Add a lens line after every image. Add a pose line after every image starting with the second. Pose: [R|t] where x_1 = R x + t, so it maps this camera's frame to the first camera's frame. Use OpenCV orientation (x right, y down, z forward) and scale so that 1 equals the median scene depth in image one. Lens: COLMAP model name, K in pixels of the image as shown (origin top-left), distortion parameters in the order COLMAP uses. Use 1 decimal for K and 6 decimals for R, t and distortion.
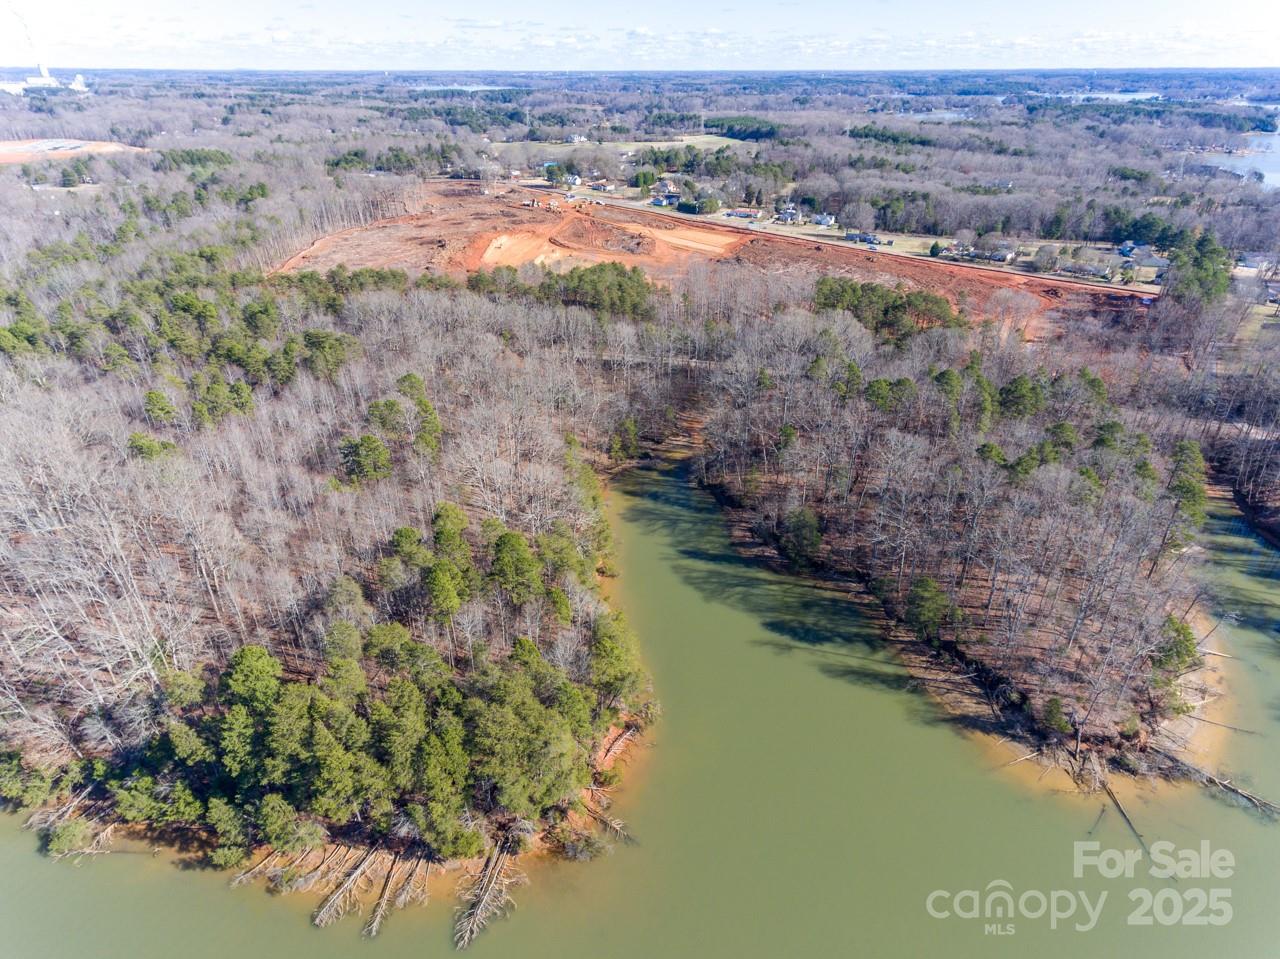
lens RADIAL K [[745.2, 0, 645.4], [0, 745.2, 470.0], [0, 0, 1]] dist [0.016347, 0.001923]
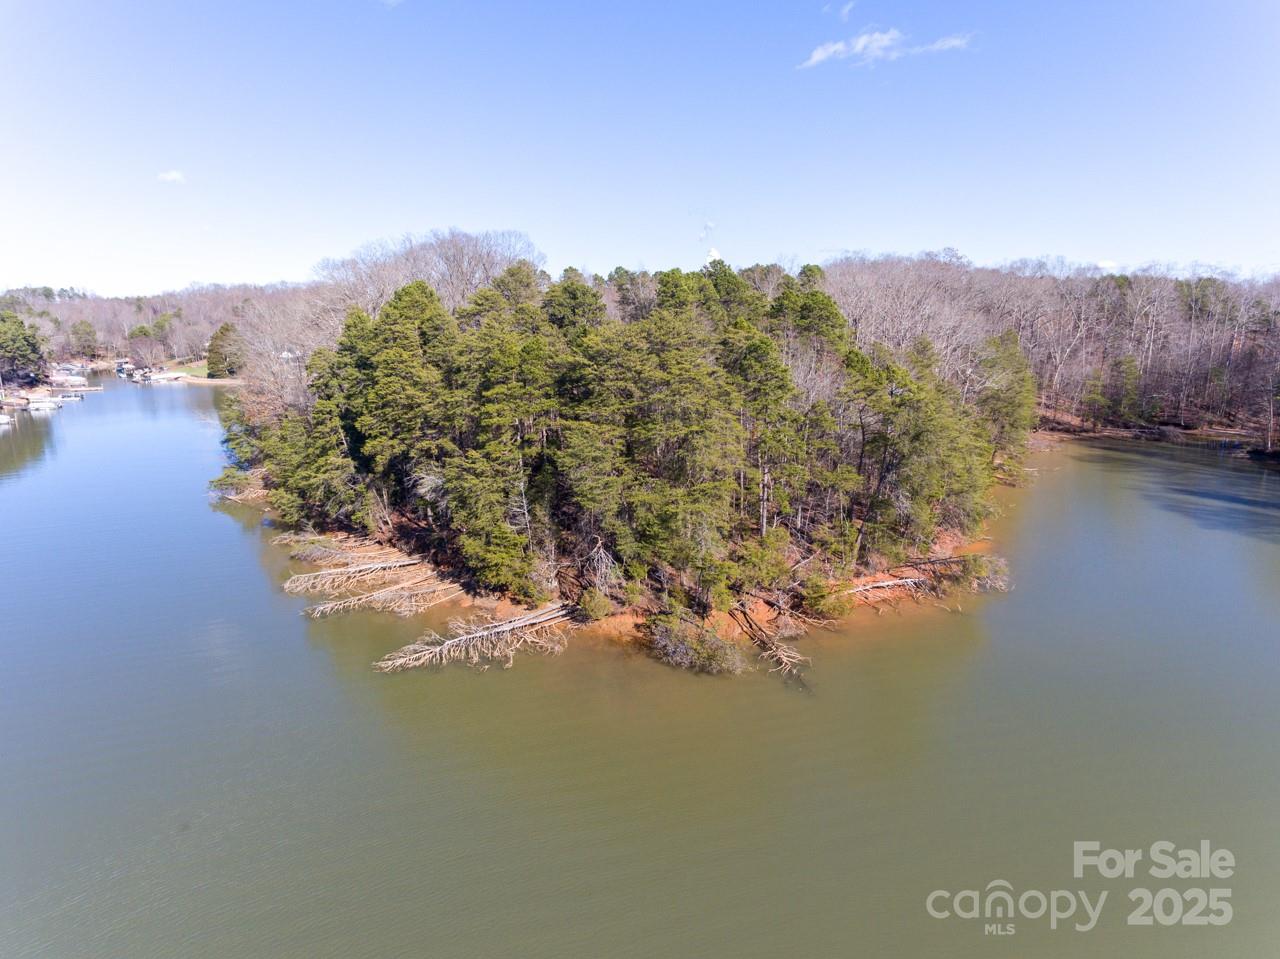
lens RADIAL K [[769.6, 0, 640.0], [0, 769.6, 479.5], [0, 0, 1]] dist [0.006567, 0.001340]
pose [[0.763803, 0.142781, -0.629459, 0.095340], [-0.306197, 0.938659, -0.158630, 0.285784], [0.568198, 0.313900, 0.760669, 0.347397]]
